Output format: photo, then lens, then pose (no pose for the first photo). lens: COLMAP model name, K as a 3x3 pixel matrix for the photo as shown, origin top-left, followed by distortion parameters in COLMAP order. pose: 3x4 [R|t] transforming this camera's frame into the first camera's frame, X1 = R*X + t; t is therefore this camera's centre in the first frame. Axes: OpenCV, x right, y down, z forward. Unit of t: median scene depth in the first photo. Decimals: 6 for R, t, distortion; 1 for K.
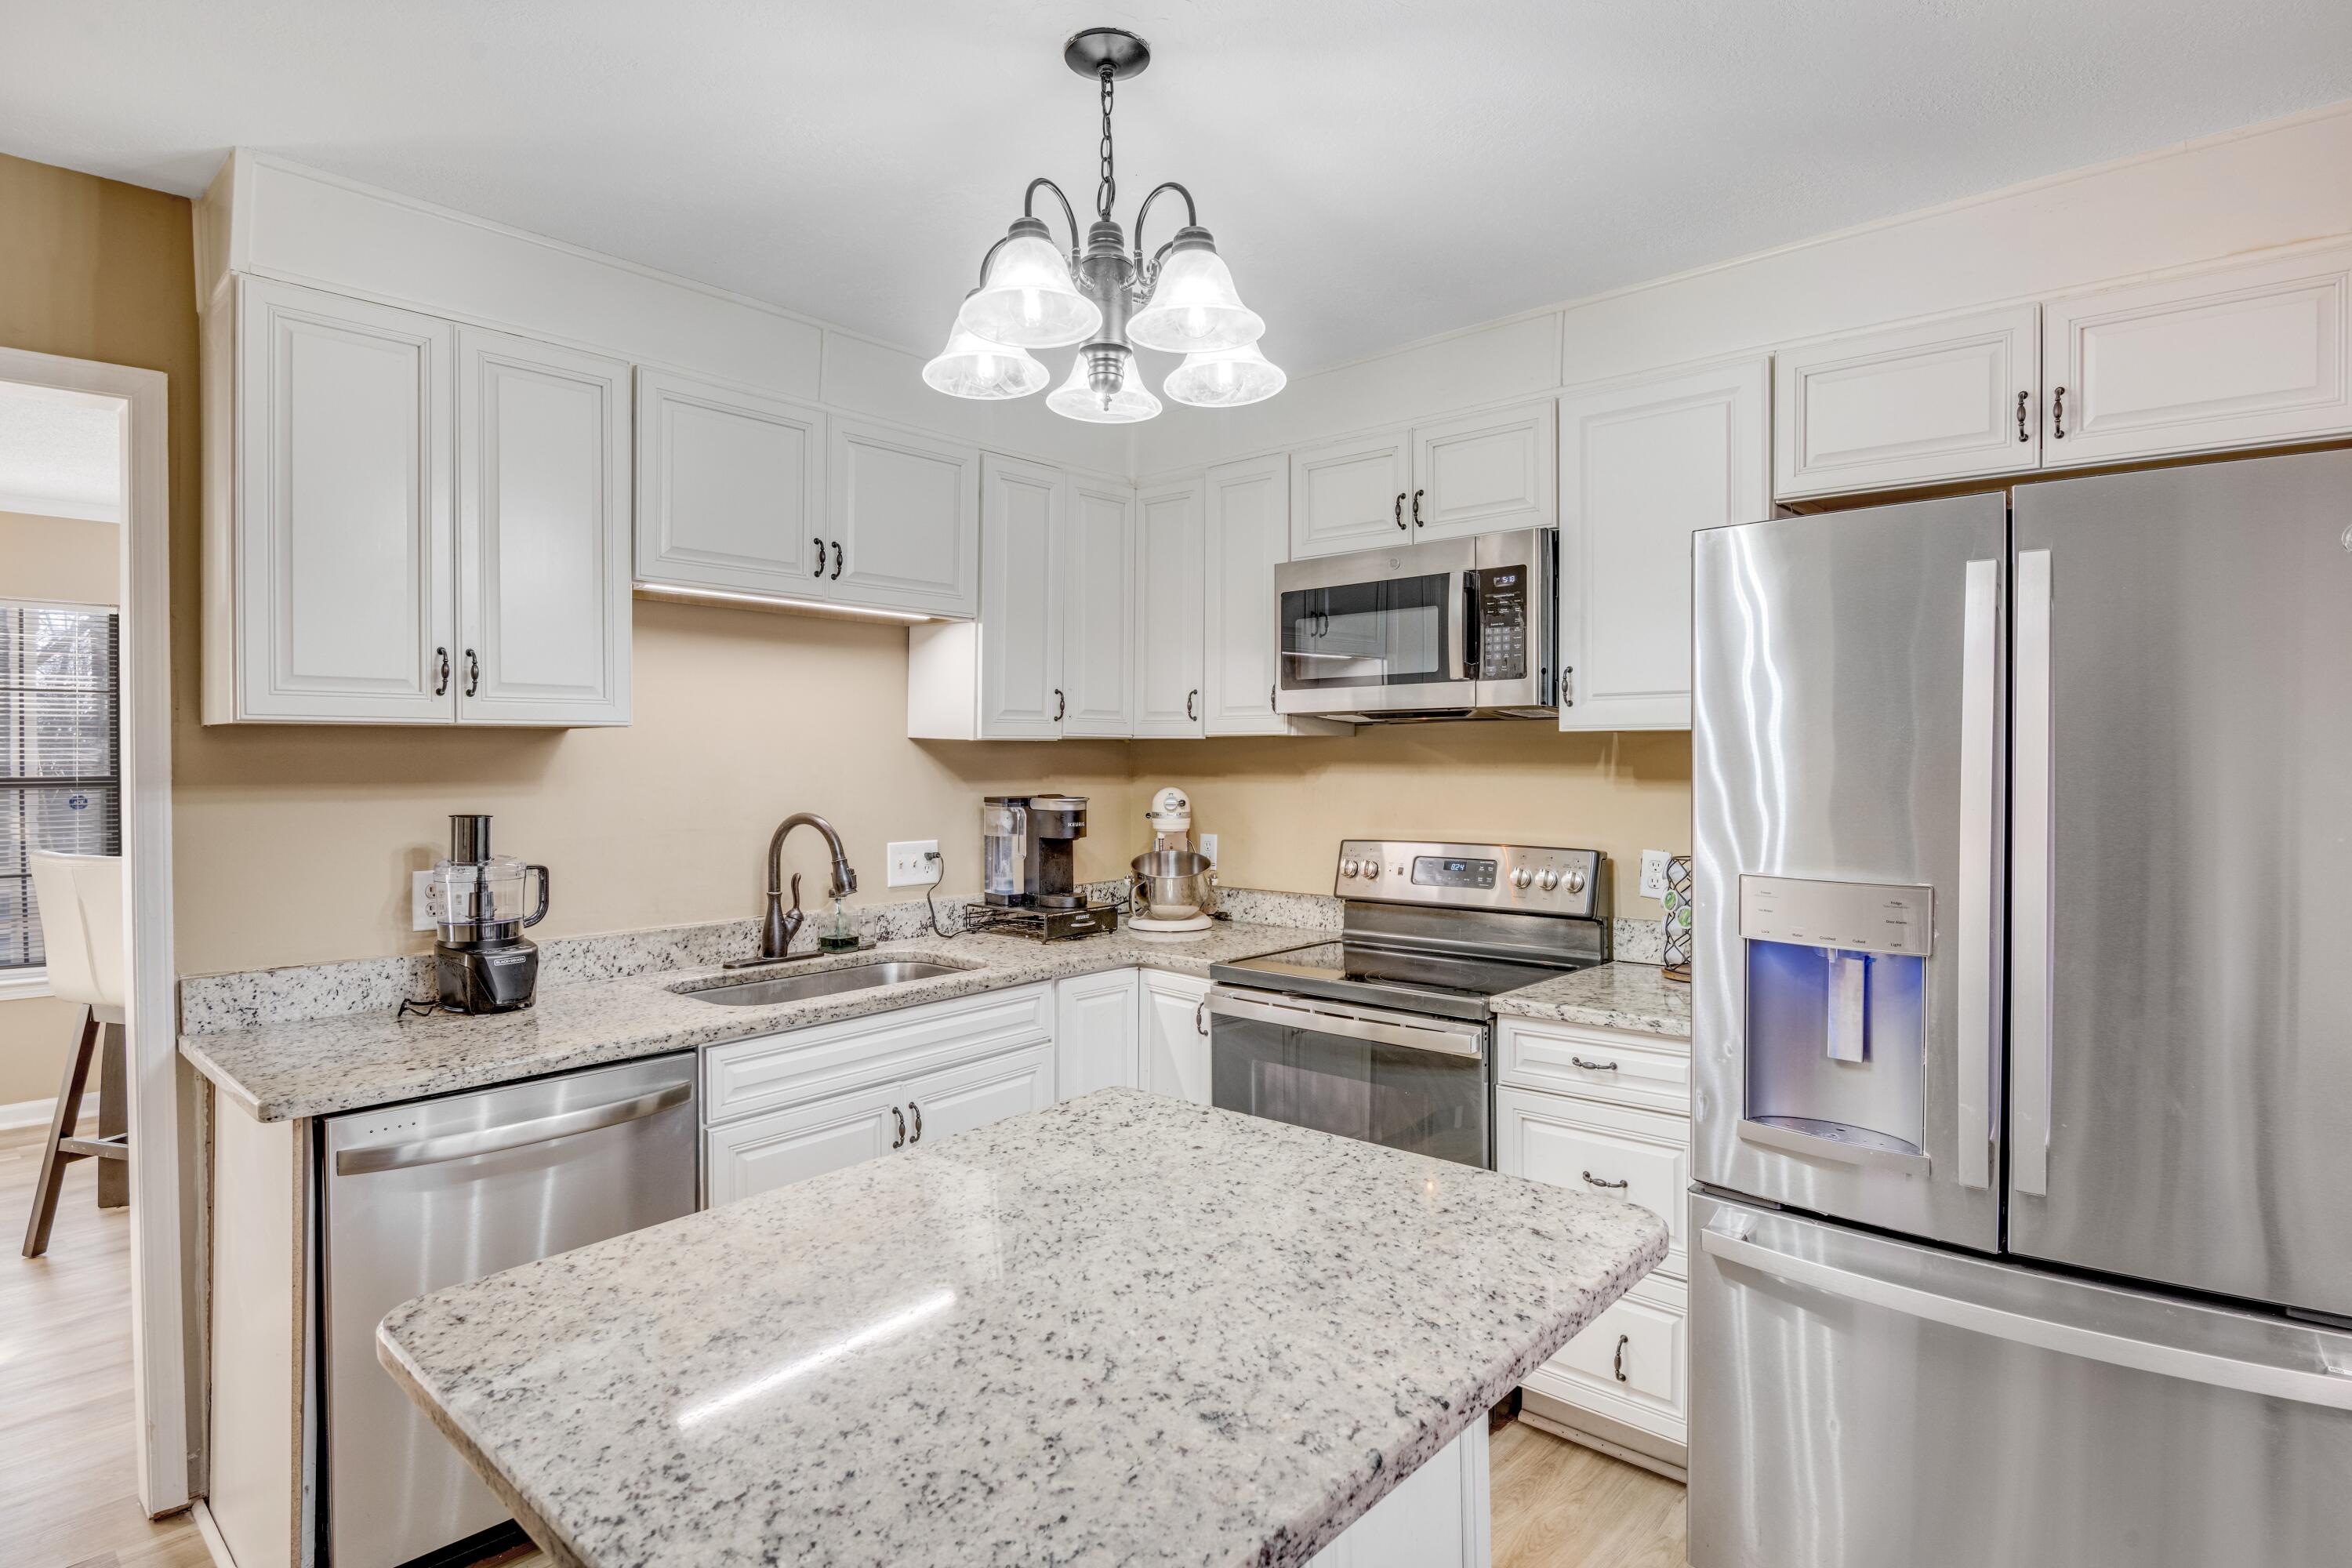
lens RADIAL K [[1176.2, 0, 1176.7], [0, 1176.2, 765.1], [0, 0, 1]] dist [-0.015196, -0.004937]
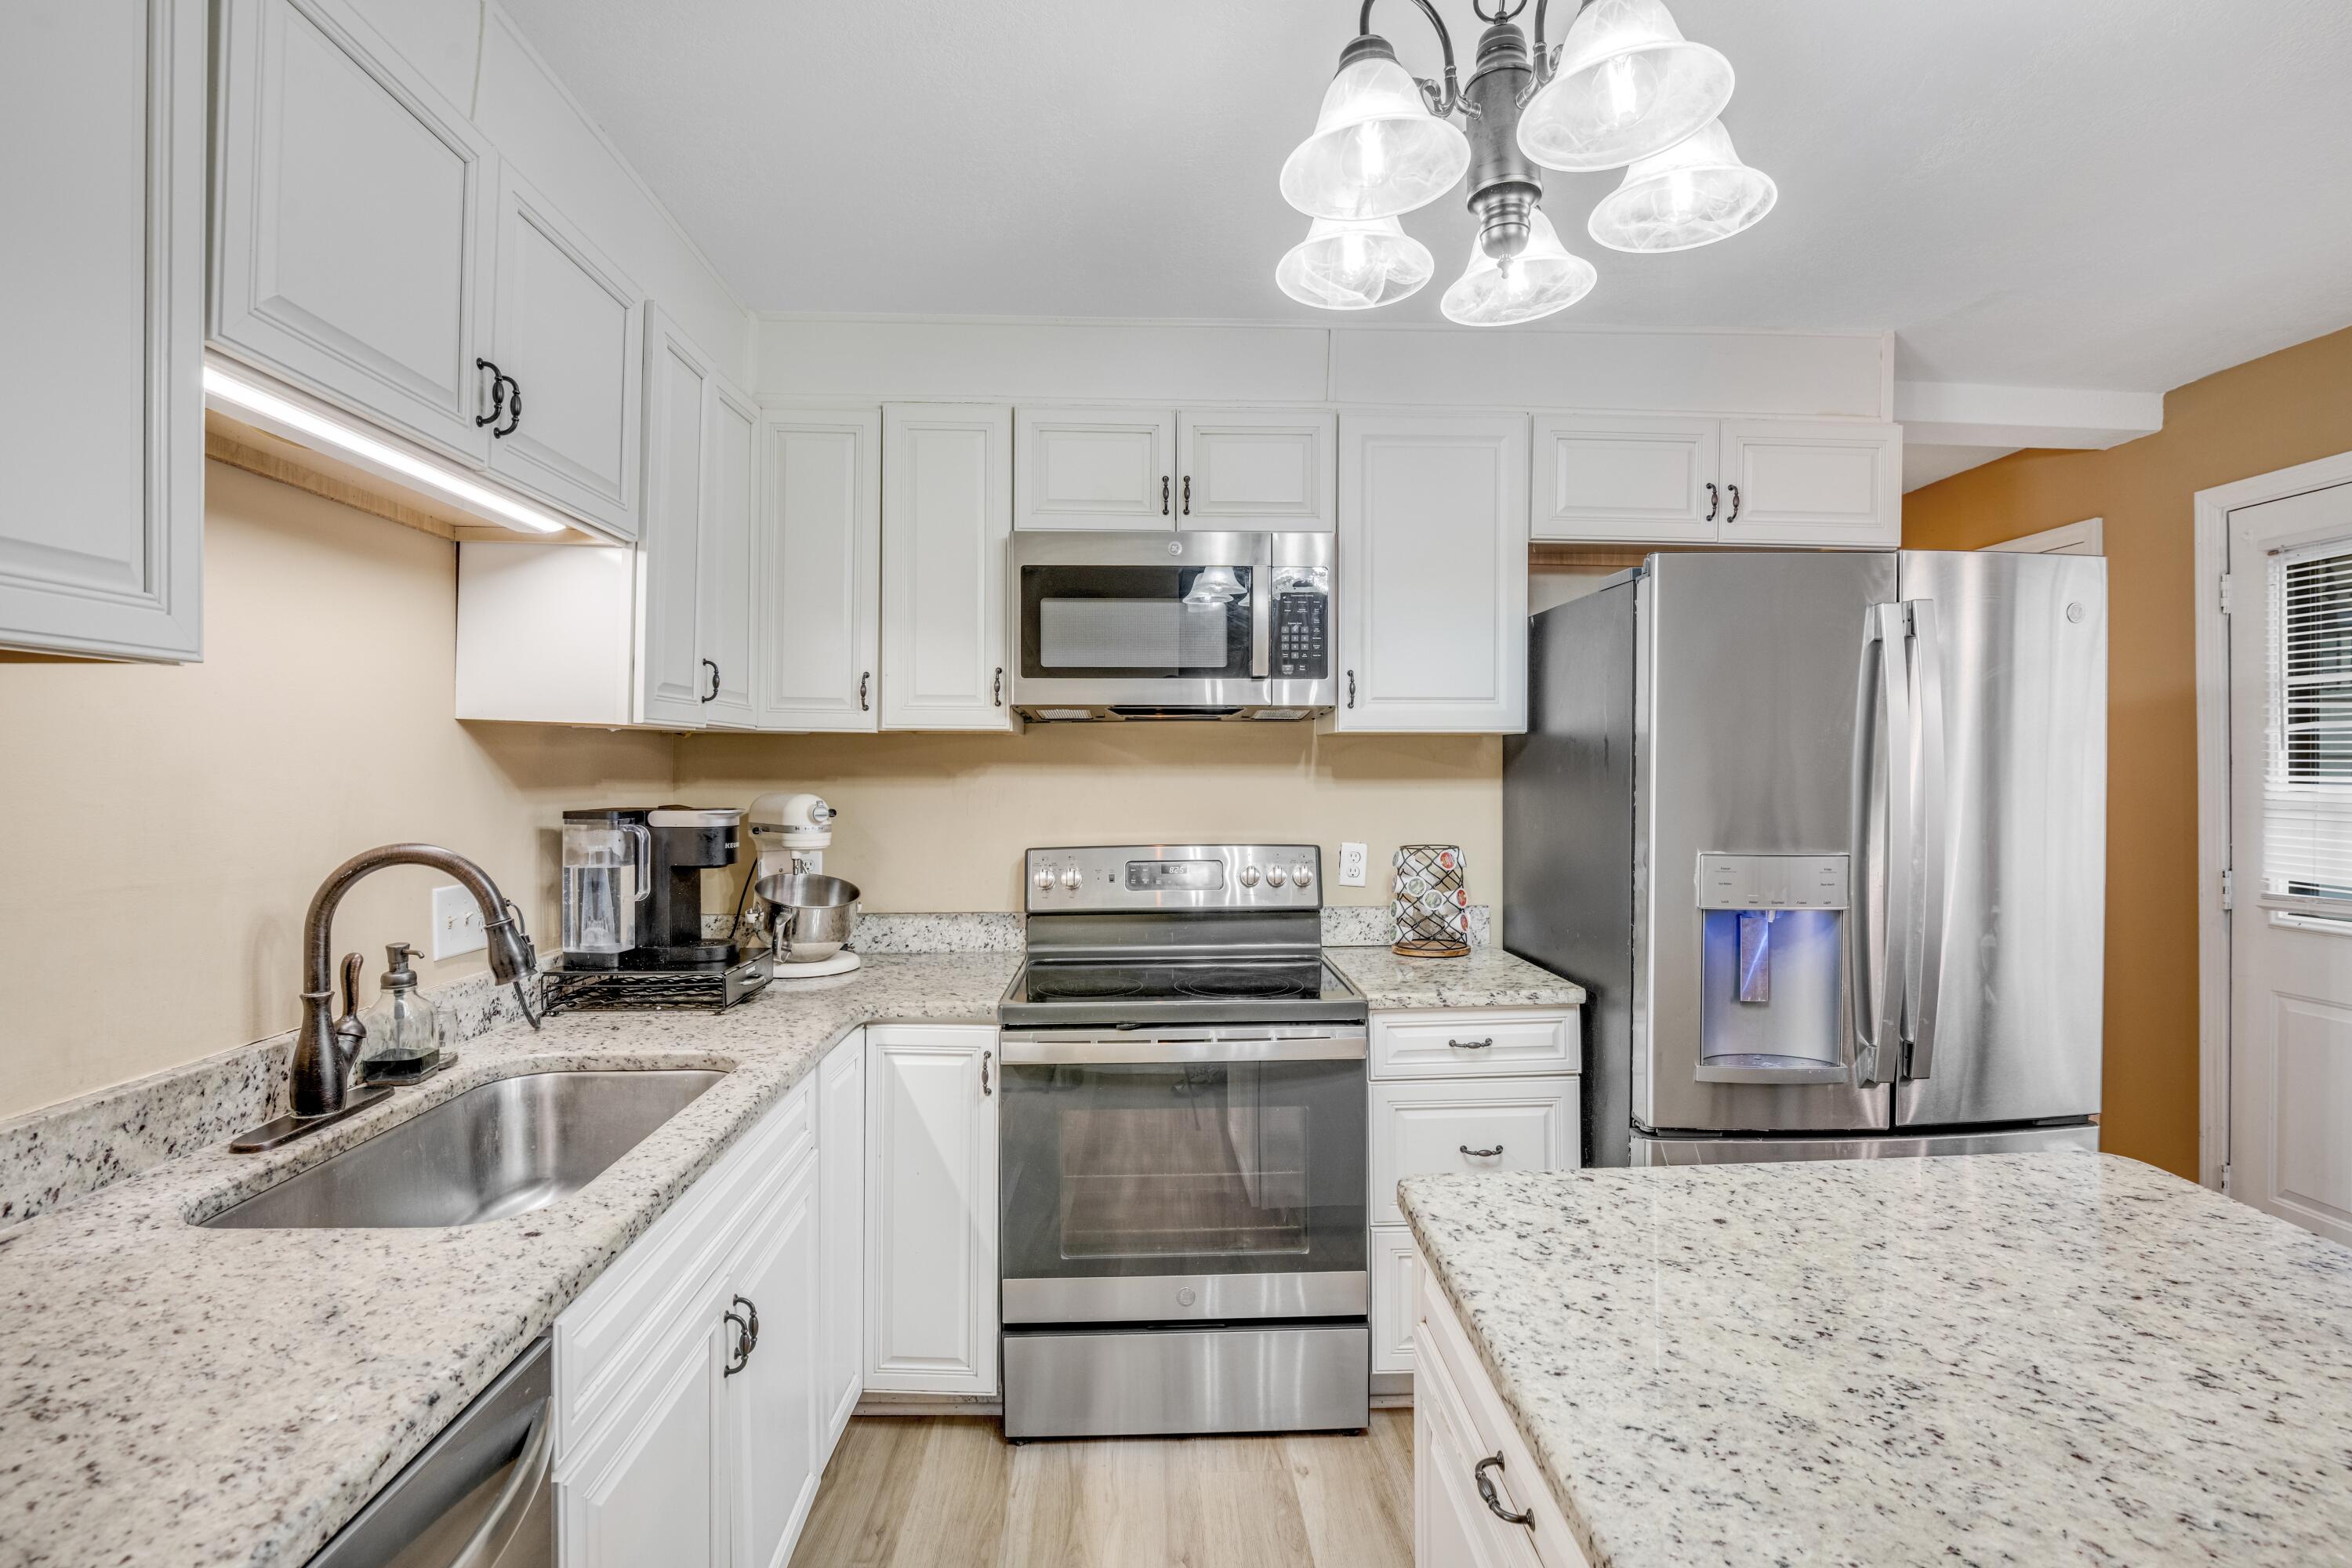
lens RADIAL K [[1070.4, 0, 1176.9], [0, 1070.4, 770.8], [0, 0, 1]] dist [-0.012359, -0.003749]
pose [[0.727314, 0.001660, 0.686303, -0.388067], [0.002335, 0.999985, -0.004893, 0.009352], [-0.686301, 0.005161, 0.727299, 0.369108]]
